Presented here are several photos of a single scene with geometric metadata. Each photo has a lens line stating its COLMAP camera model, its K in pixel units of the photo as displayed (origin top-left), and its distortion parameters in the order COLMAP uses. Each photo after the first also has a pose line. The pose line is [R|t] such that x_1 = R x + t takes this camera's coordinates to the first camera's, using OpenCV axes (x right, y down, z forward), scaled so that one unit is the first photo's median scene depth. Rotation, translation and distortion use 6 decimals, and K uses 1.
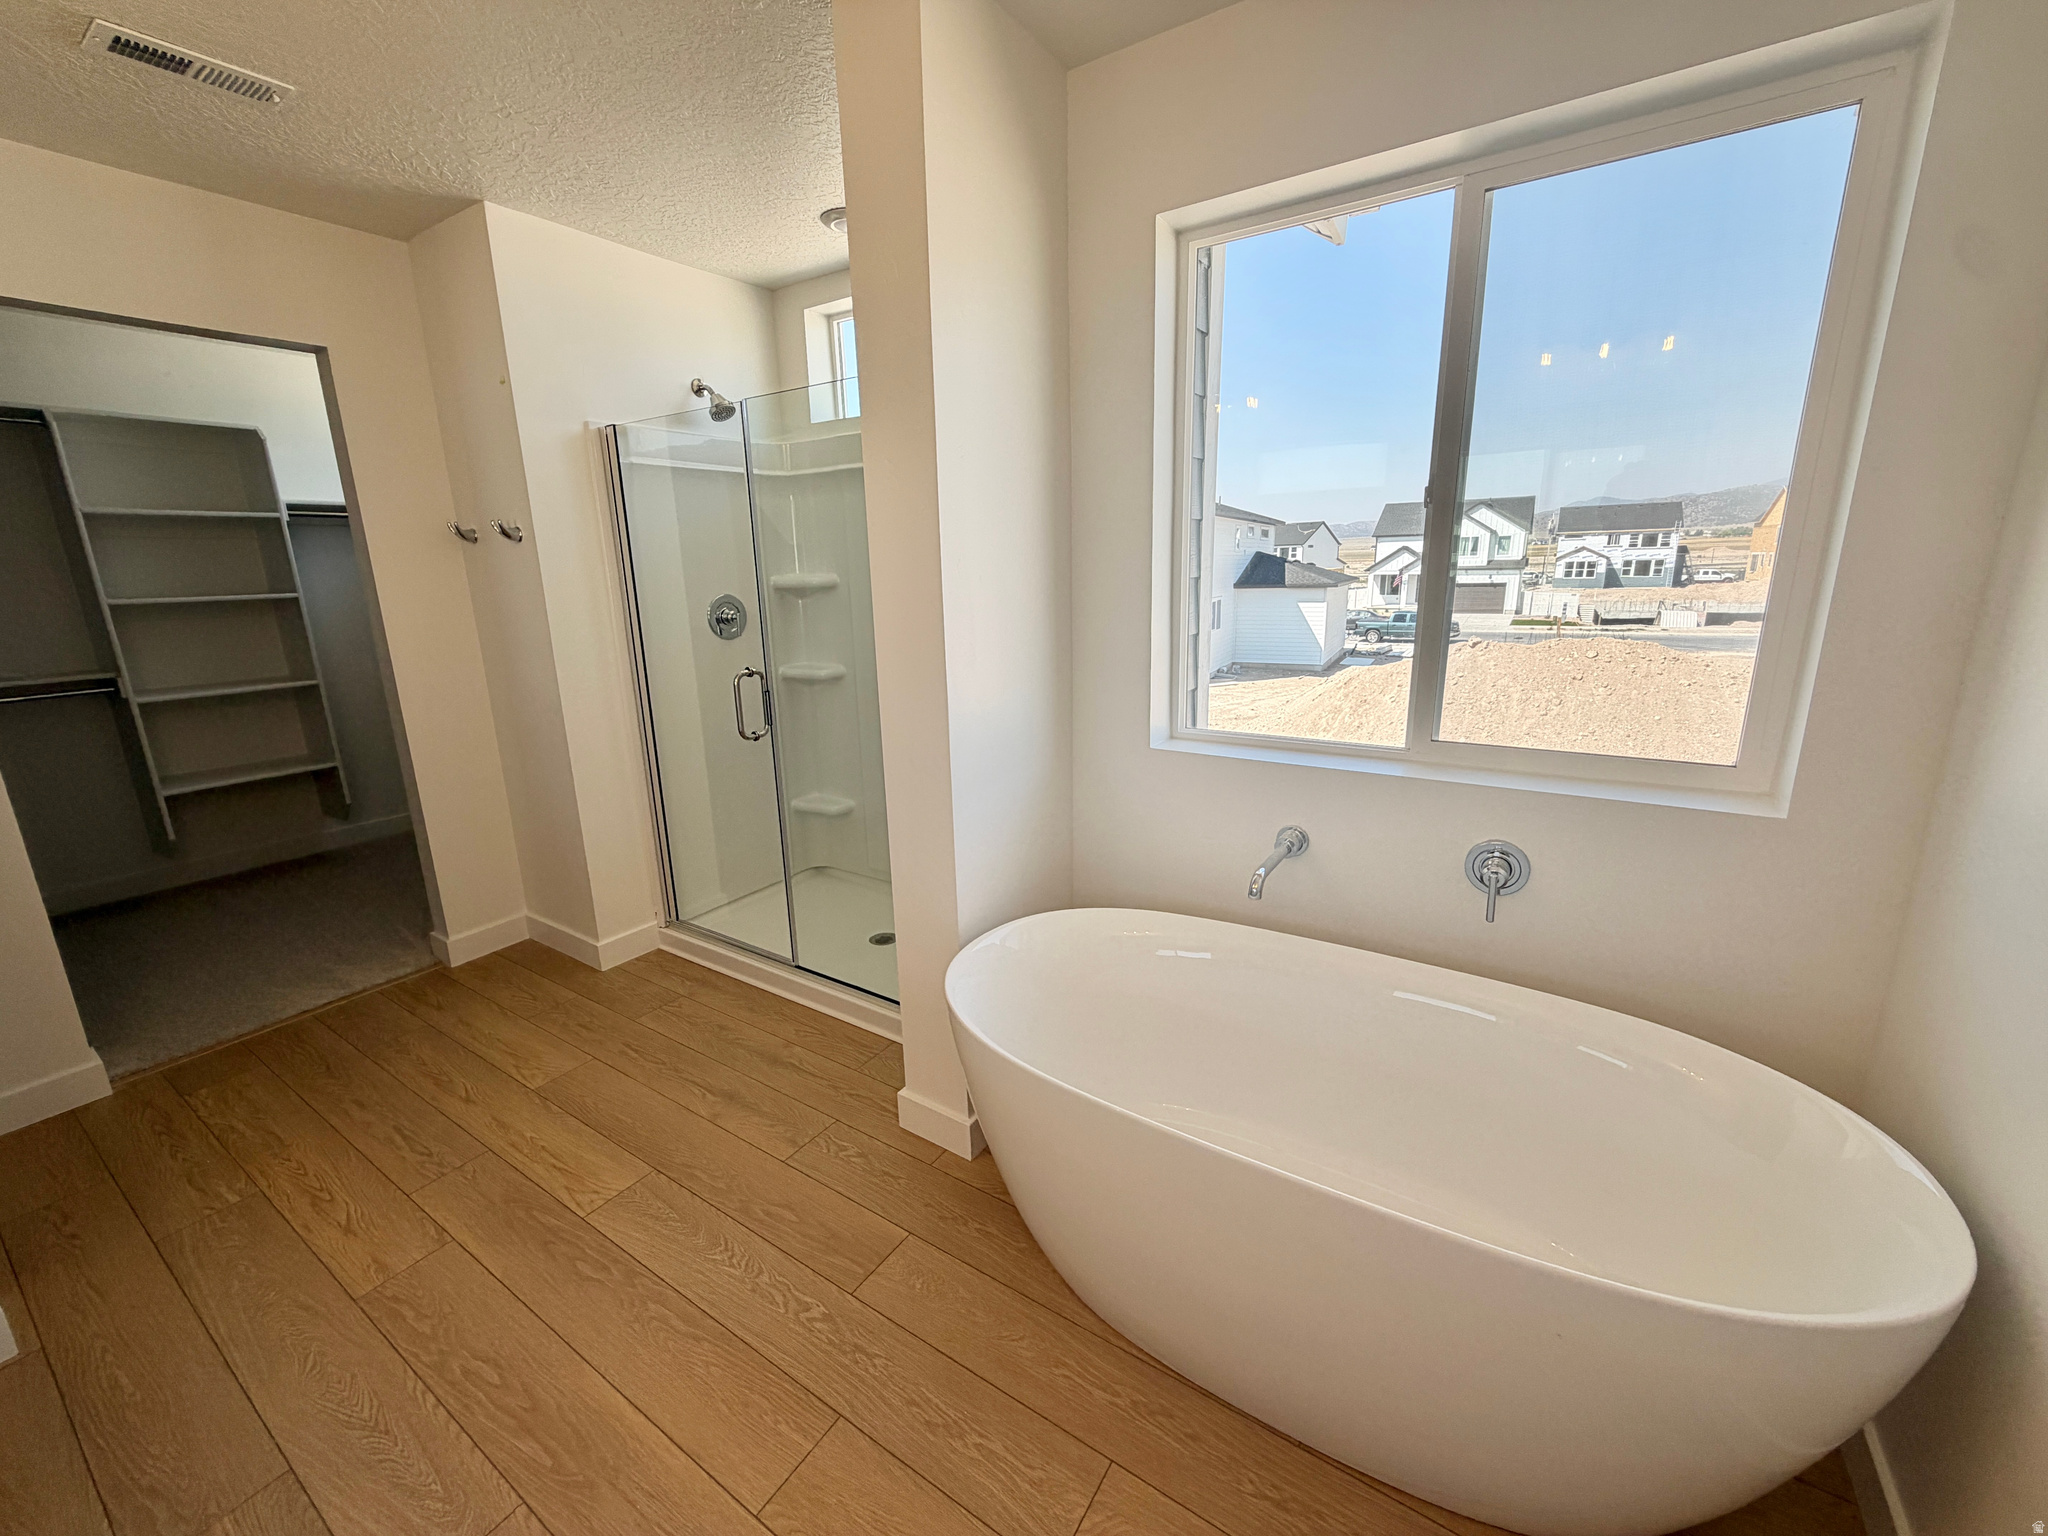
lens RADIAL K [[814.9, 0, 1022.0], [0, 814.9, 760.7], [0, 0, 1]] dist [-0.000237, -0.001063]
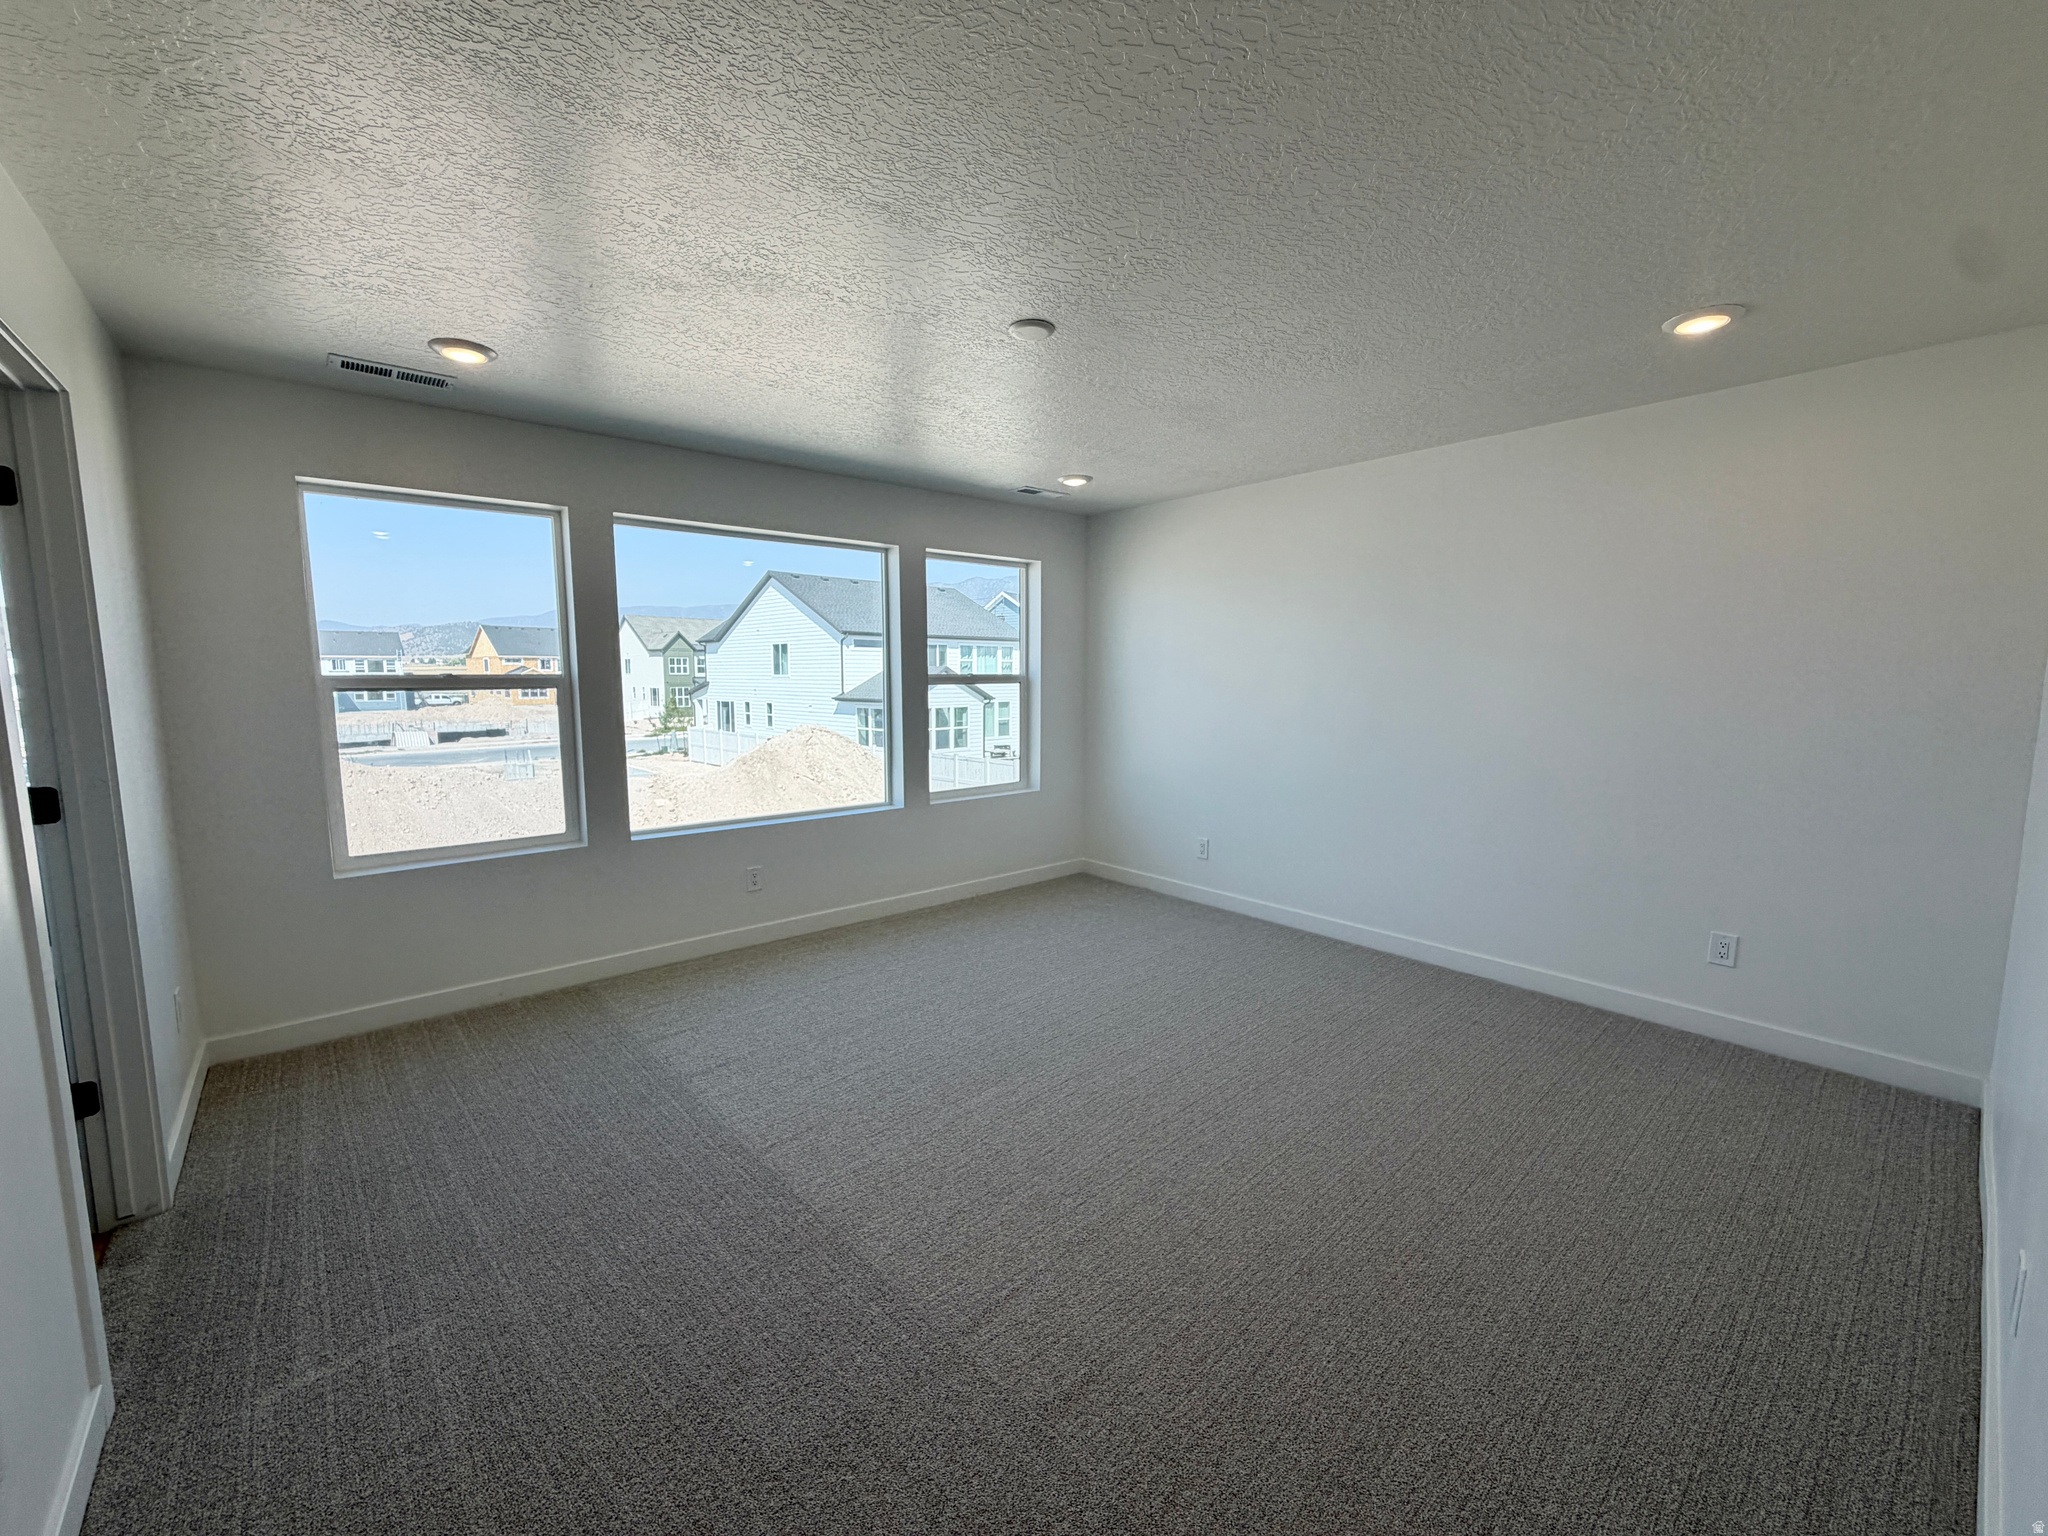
lens RADIAL K [[814.9, 0, 1024.2], [0, 814.9, 766.4], [0, 0, 1]] dist [-0.000237, -0.001063]
pose [[0.274934, -0.088880, 0.957346, -0.018420], [0.223517, 0.974346, 0.026268, 0.033425], [-0.935121, 0.206761, 0.287747, -0.143371]]
